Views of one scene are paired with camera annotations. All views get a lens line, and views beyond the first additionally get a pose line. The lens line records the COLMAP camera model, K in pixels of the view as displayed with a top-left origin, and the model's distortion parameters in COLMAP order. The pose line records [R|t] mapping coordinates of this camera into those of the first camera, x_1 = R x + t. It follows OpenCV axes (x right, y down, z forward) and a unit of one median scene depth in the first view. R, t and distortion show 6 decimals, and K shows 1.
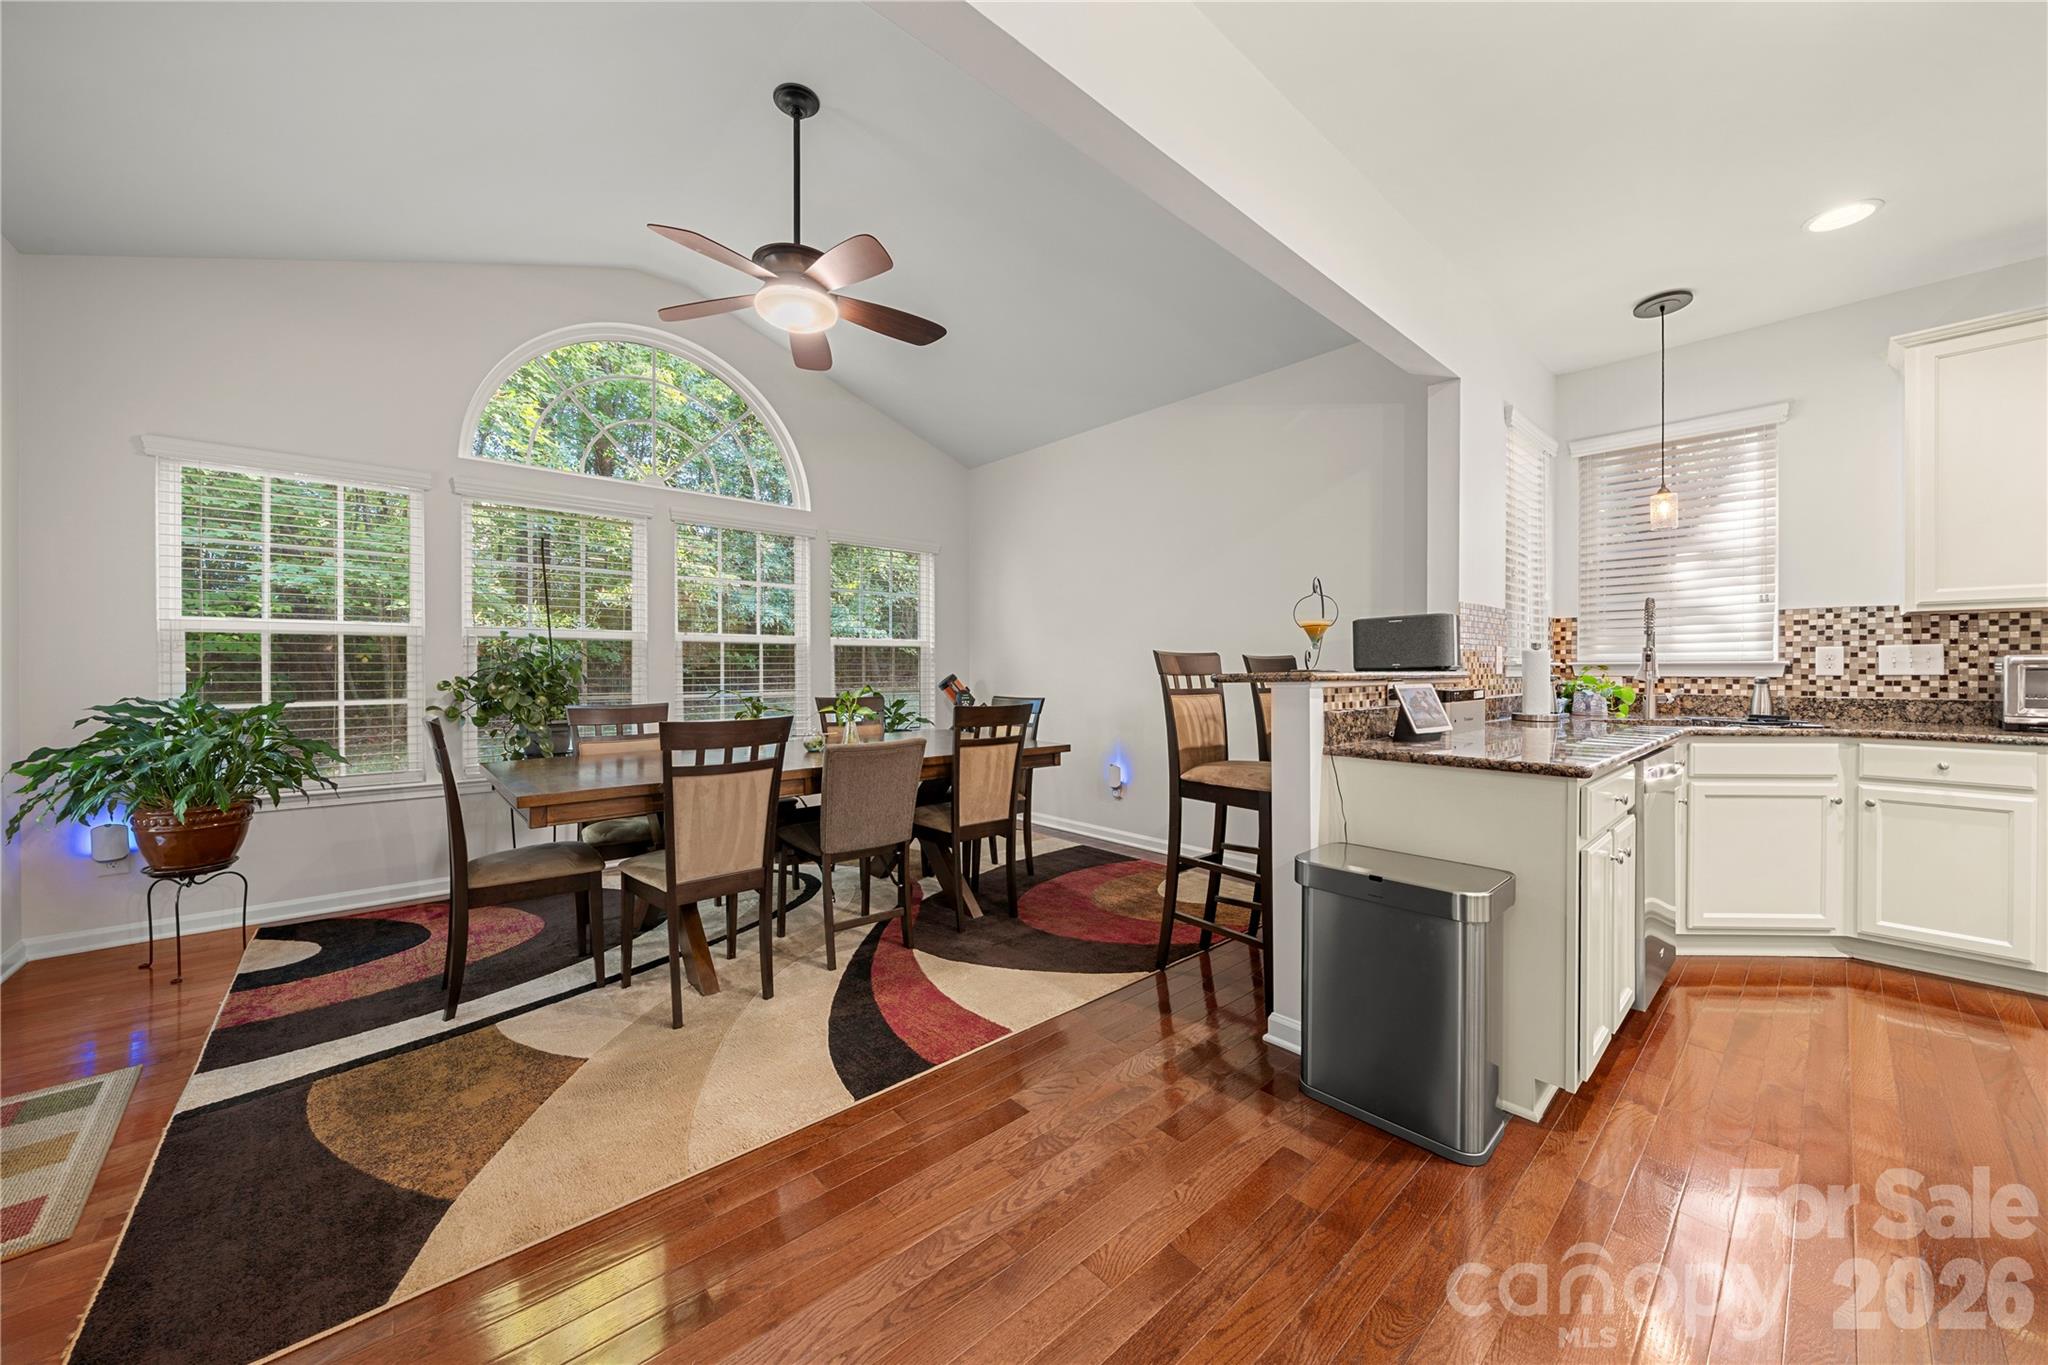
lens RADIAL K [[730.9, 0, 1022.2], [0, 730.9, 674.7], [0, 0, 1]] dist [-0.007245, 0.001077]
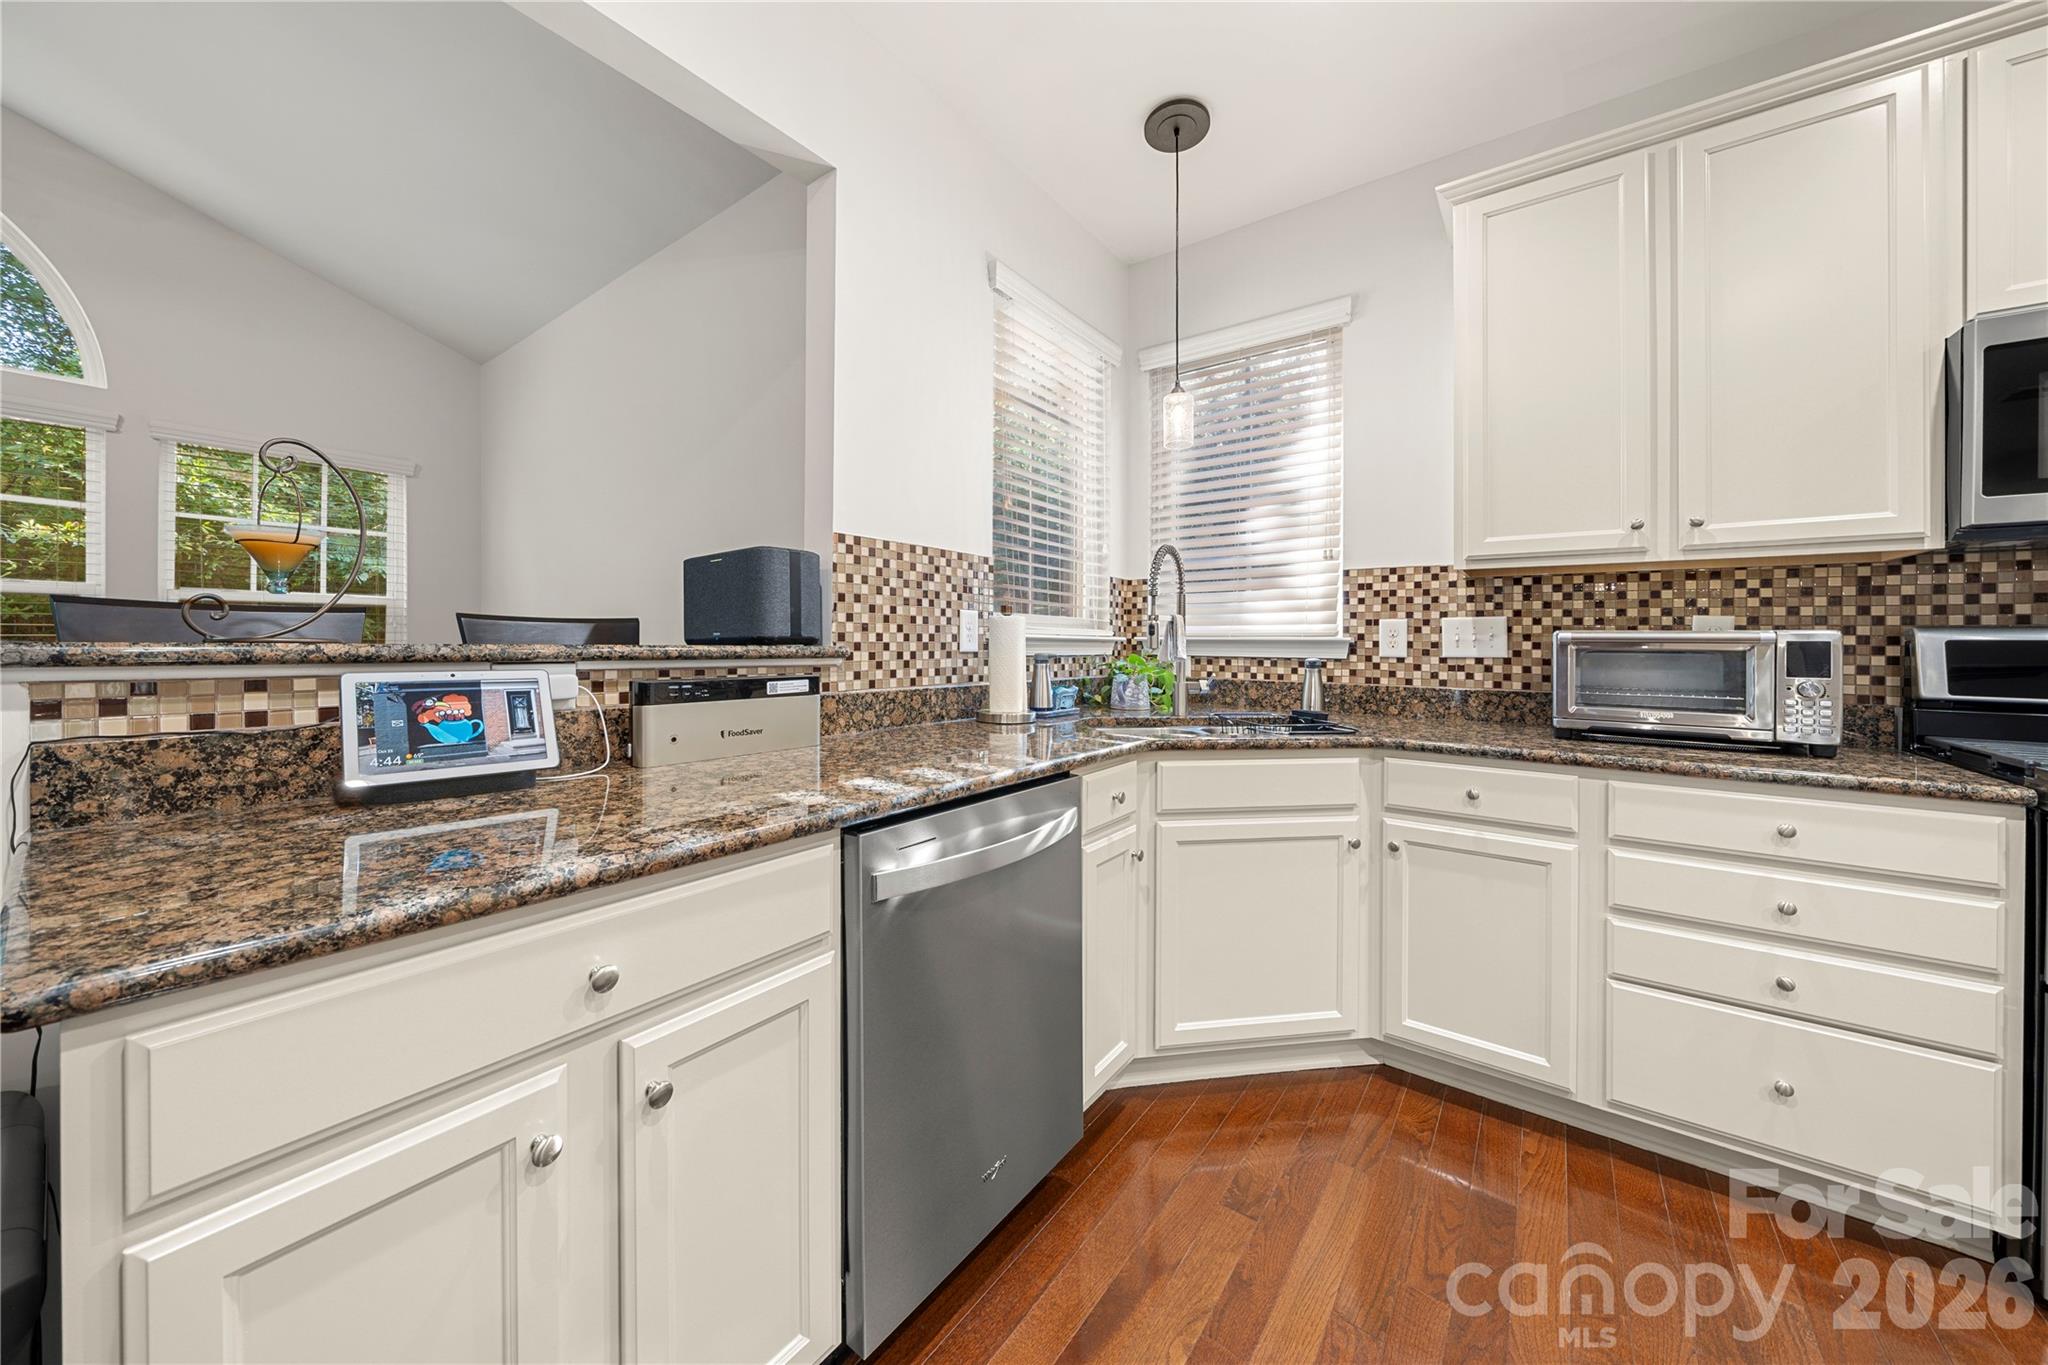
lens RADIAL K [[702.1, 0, 1026.0], [0, 702.1, 642.9], [0, 0, 1]] dist [-0.008350, 0.001052]
pose [[0.979008, 0.010963, 0.203527, 0.607566], [-0.009158, 0.999910, -0.009807, -0.003080], [-0.203616, 0.007737, 0.979020, 0.373017]]
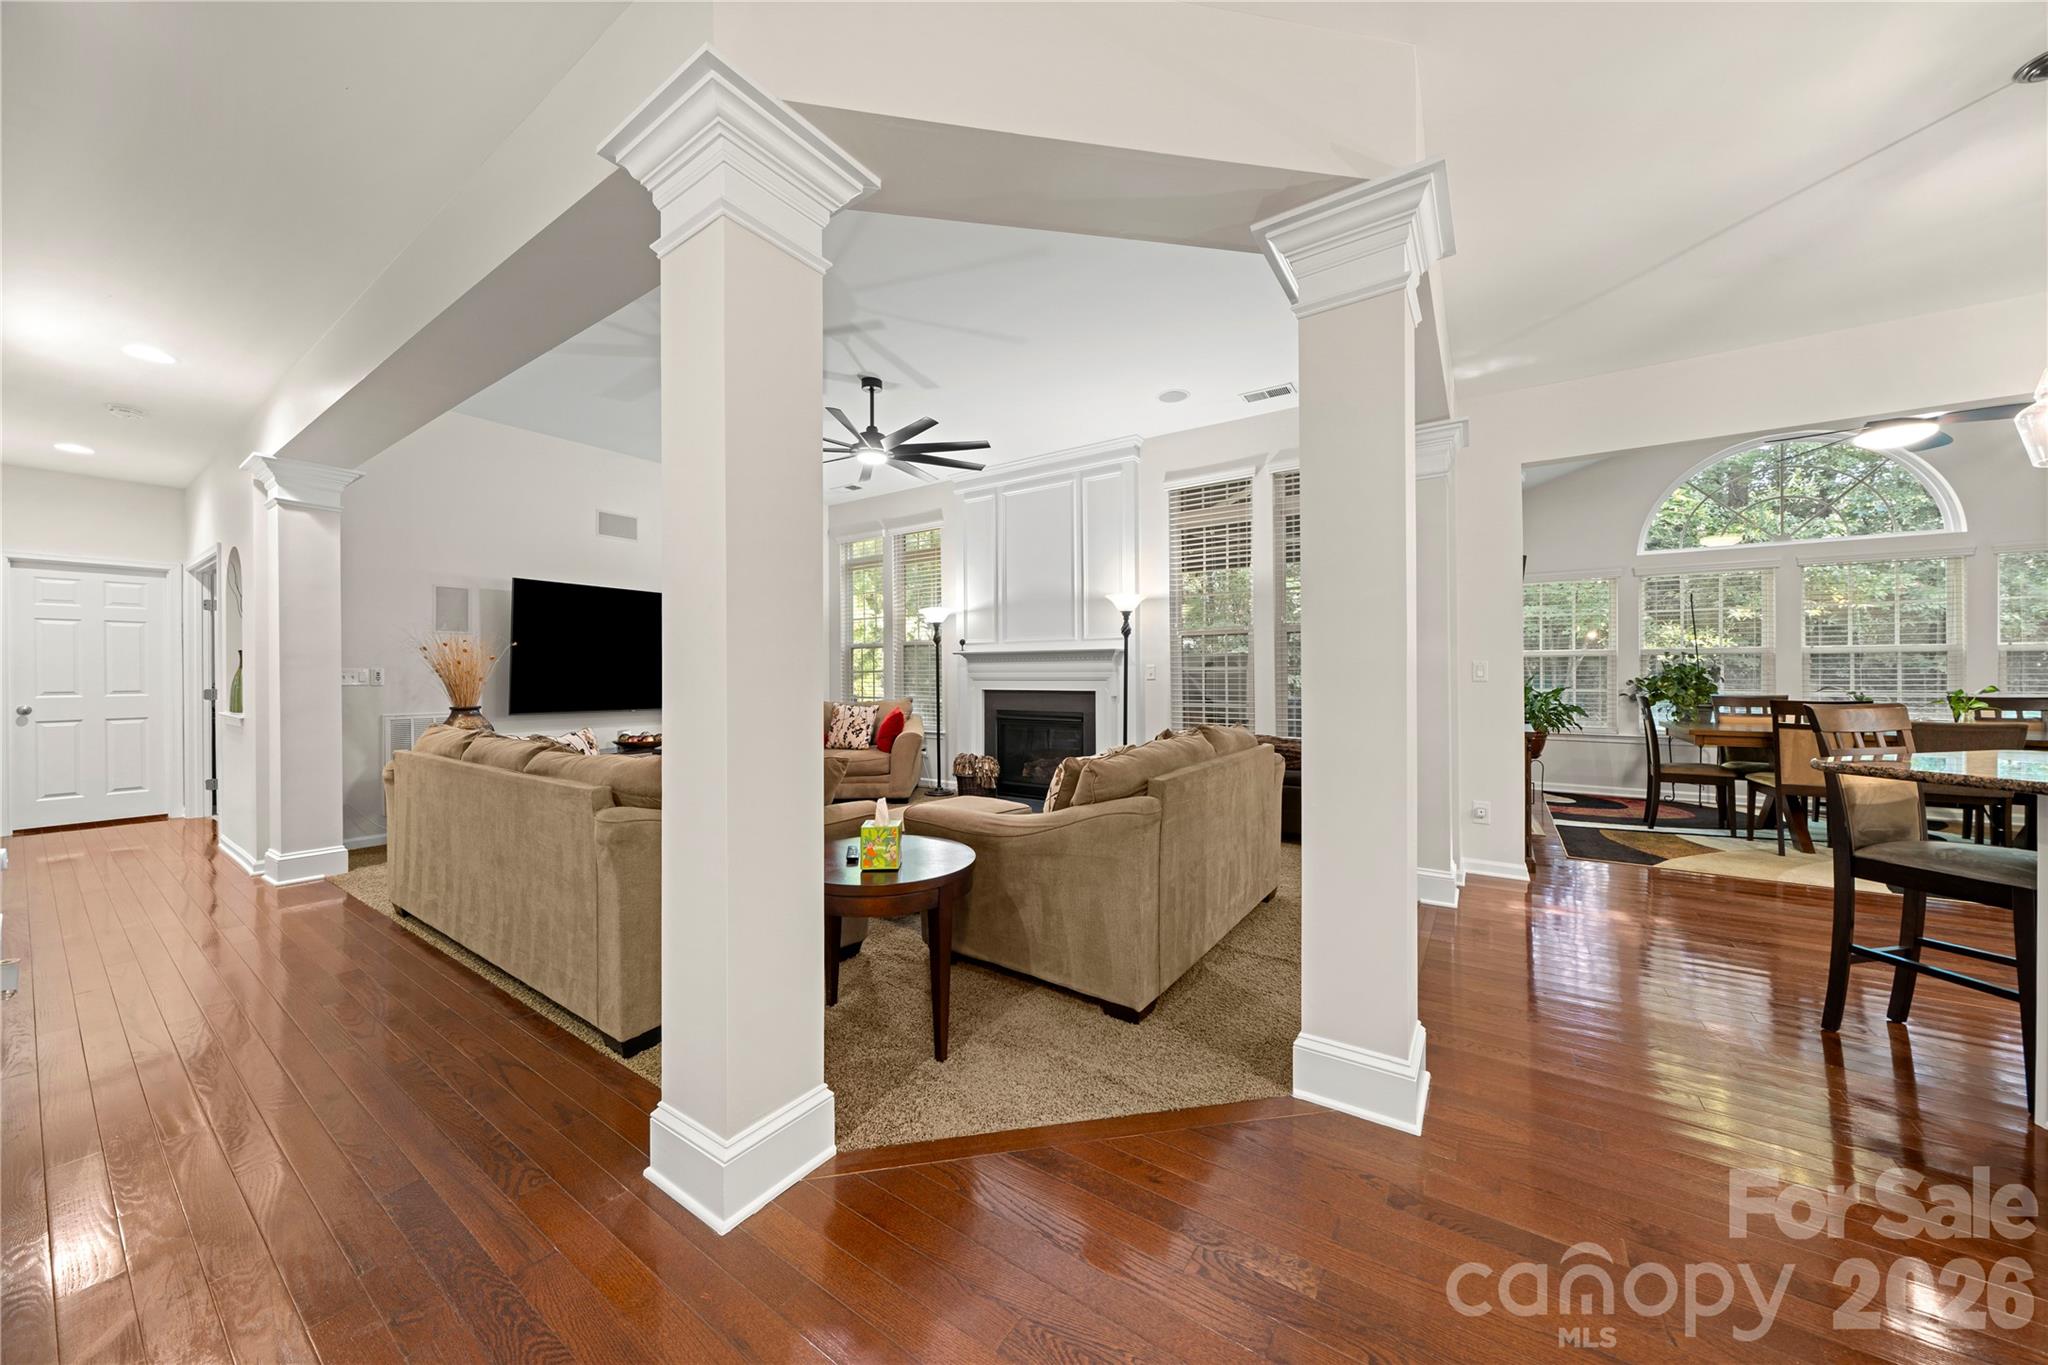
lens RADIAL K [[702.1, 0, 1017.4], [0, 702.1, 674.4], [0, 0, 1]] dist [-0.008350, 0.001052]
pose [[0.242875, -0.000855, -0.970057, 0.621185], [-0.005637, 0.999981, -0.002293, 0.007703], [0.970041, 0.006025, 0.242866, -1.067768]]
